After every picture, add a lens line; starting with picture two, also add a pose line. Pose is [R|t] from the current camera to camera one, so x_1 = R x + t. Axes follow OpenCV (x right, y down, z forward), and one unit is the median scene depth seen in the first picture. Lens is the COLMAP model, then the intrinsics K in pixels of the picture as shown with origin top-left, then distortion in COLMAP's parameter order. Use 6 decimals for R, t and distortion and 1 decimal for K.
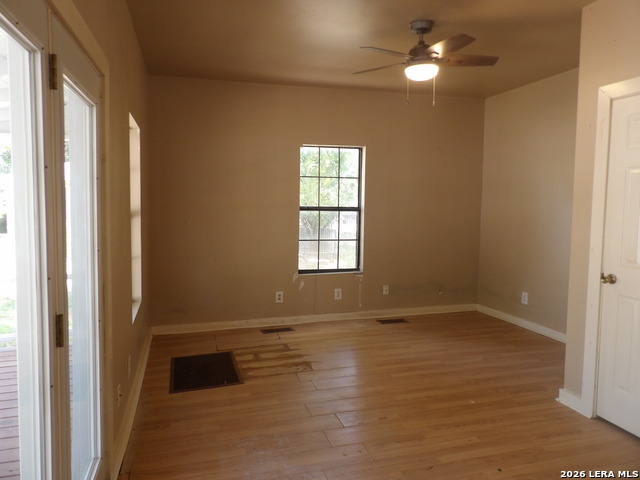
lens RADIAL K [[470.1, 0, 321.3], [0, 470.1, 231.8], [0, 0, 1]] dist [-0.029080, 0.066346]
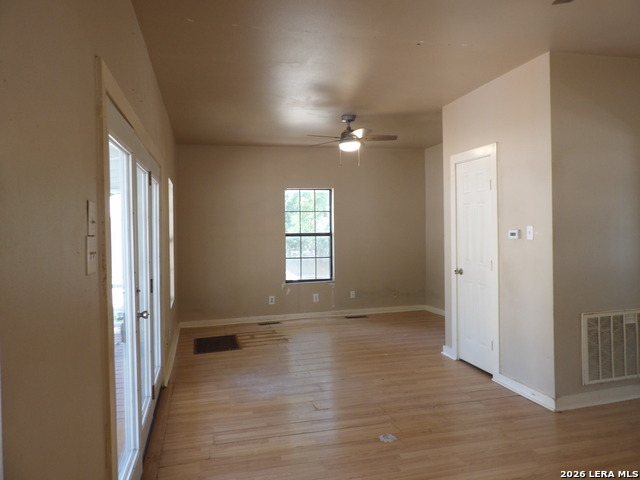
lens RADIAL K [[470.1, 0, 321.3], [0, 470.1, 231.8], [0, 0, 1]] dist [-0.029080, 0.066346]
pose [[0.999159, -0.024605, -0.032785, 0.105243], [0.022576, 0.997889, -0.060899, 0.027945], [0.034215, 0.060107, 0.997605, -0.370681]]
